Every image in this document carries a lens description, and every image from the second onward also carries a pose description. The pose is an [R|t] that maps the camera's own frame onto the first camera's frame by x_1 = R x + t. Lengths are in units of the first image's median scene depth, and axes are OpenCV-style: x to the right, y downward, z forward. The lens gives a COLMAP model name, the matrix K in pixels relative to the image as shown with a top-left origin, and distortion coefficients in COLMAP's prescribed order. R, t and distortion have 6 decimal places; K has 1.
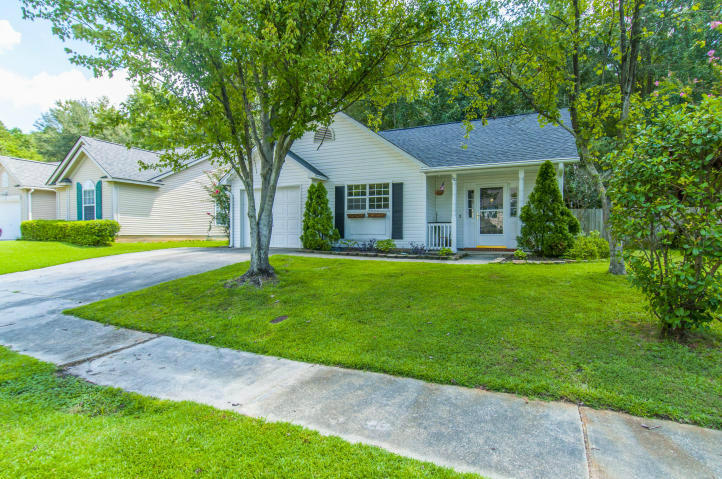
lens RADIAL K [[372.2, 0, 370.1], [0, 372.2, 238.8], [0, 0, 1]] dist [0.012052, -0.001609]
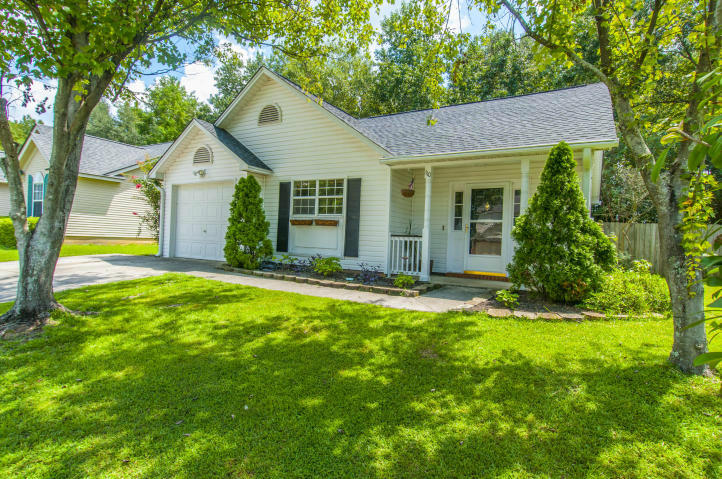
lens RADIAL K [[372.2, 0, 370.1], [0, 372.2, 238.8], [0, 0, 1]] dist [0.012052, -0.001609]
pose [[0.995030, 0.036435, -0.092670, 0.173818], [-0.037859, 0.999190, -0.013654, -0.024921], [0.092097, 0.017095, 0.995603, 0.284136]]
